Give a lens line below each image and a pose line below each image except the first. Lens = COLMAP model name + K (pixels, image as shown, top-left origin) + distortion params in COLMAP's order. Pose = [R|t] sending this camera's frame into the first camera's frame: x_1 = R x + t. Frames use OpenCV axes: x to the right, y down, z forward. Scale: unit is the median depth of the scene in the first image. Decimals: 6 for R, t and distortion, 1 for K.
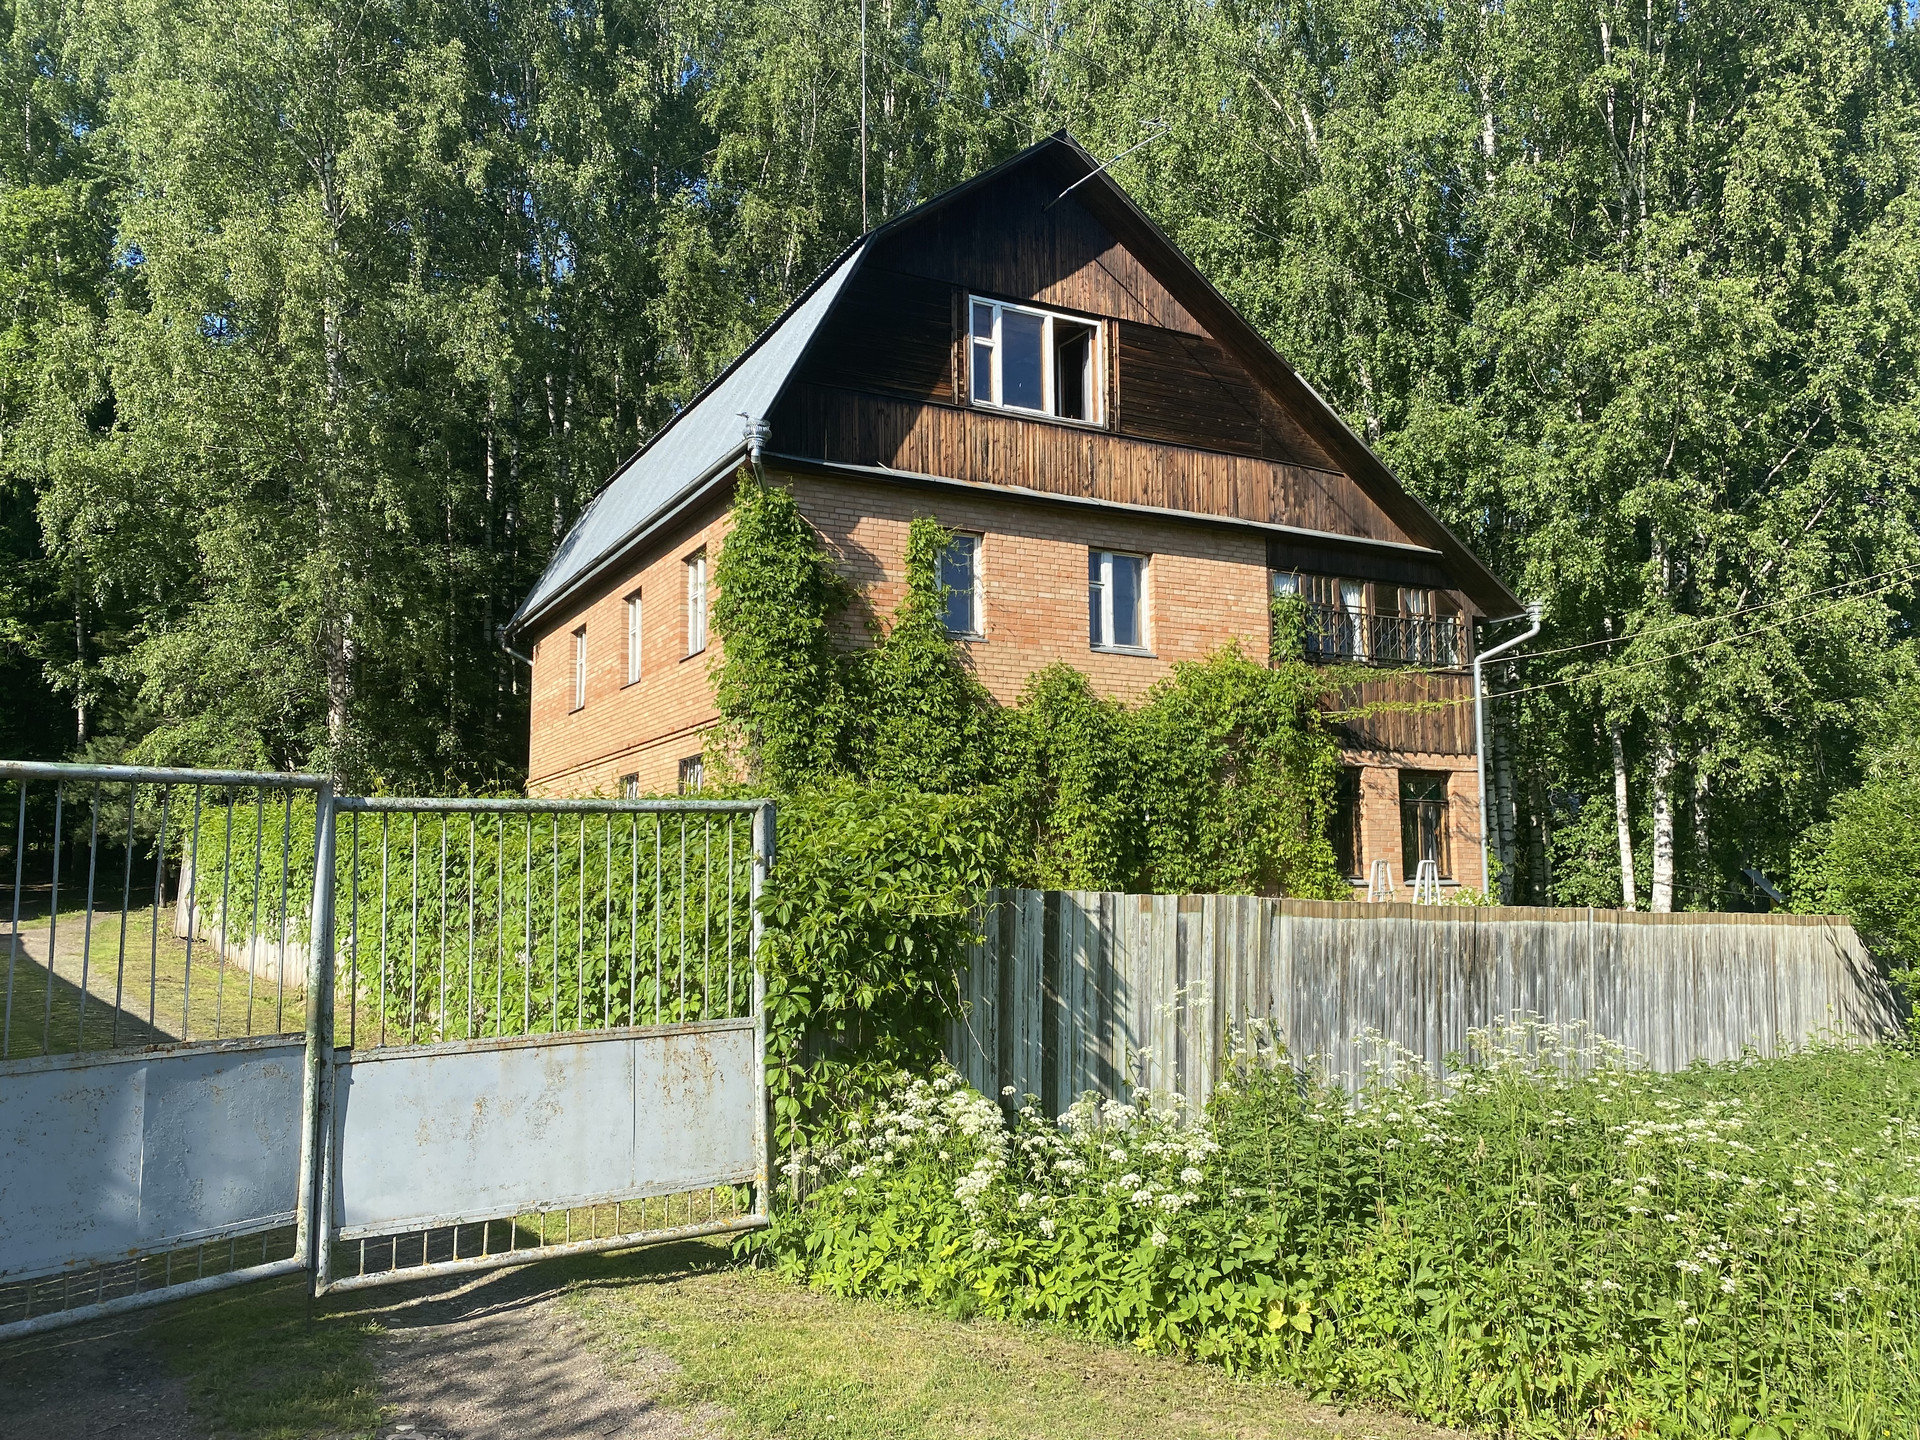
lens RADIAL K [[1457.2, 0, 952.0], [0, 1457.2, 717.7], [0, 0, 1]] dist [0.033567, -0.039687]
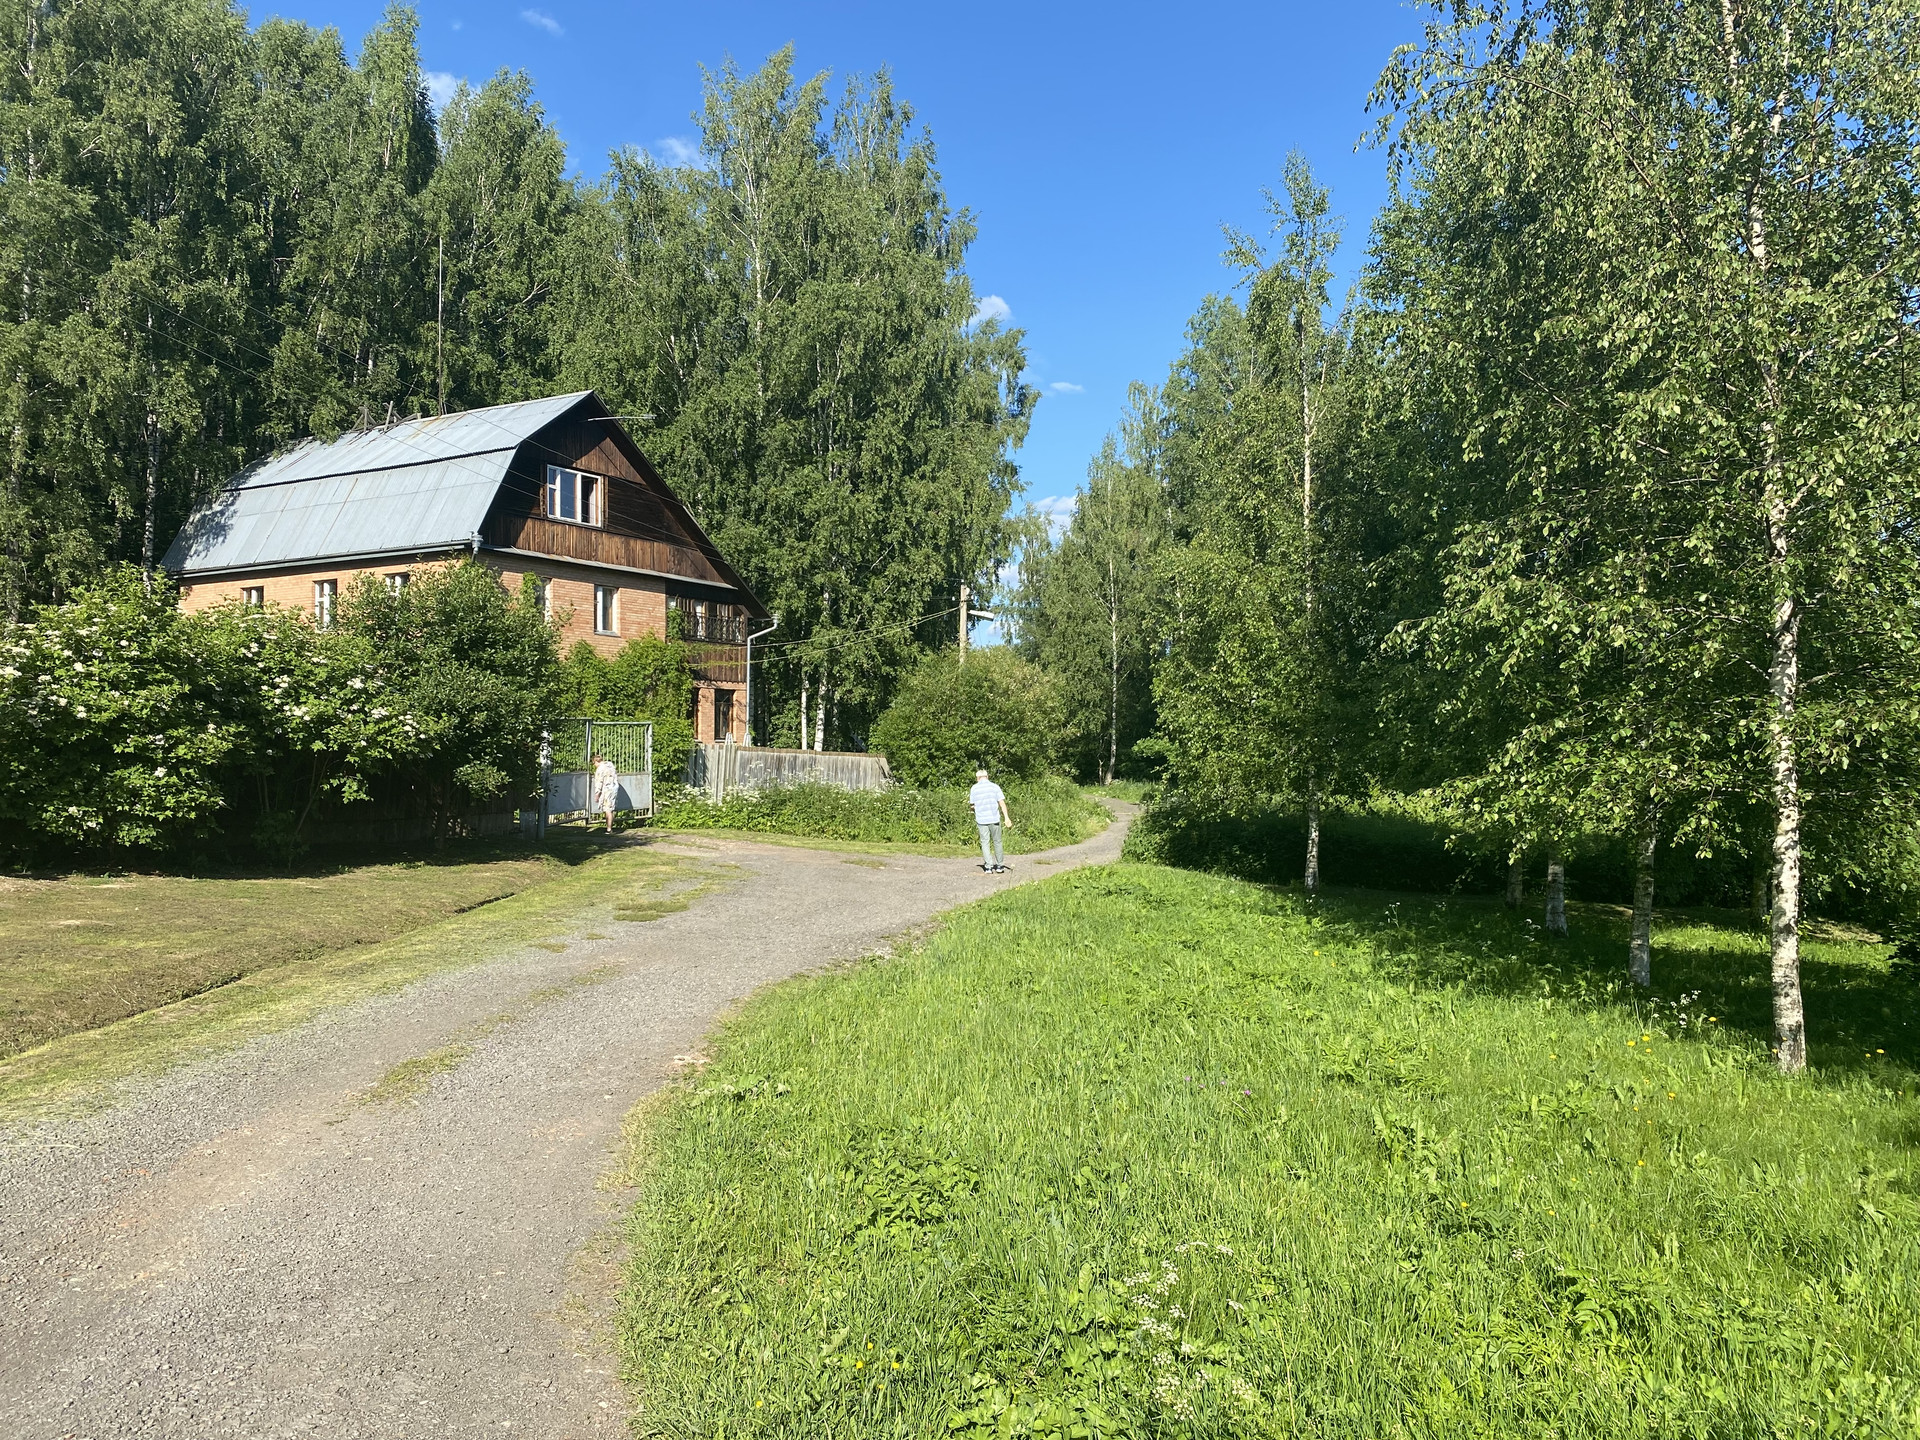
lens RADIAL K [[1448.2, 0, 963.9], [0, 1448.2, 698.0], [0, 0, 1]] dist [0.093688, -0.143201]
pose [[0.840997, 0.024198, 0.540498, -0.593715], [-0.069415, 0.995569, 0.063435, -0.123319], [-0.536568, -0.090867, 0.838950, -1.092444]]
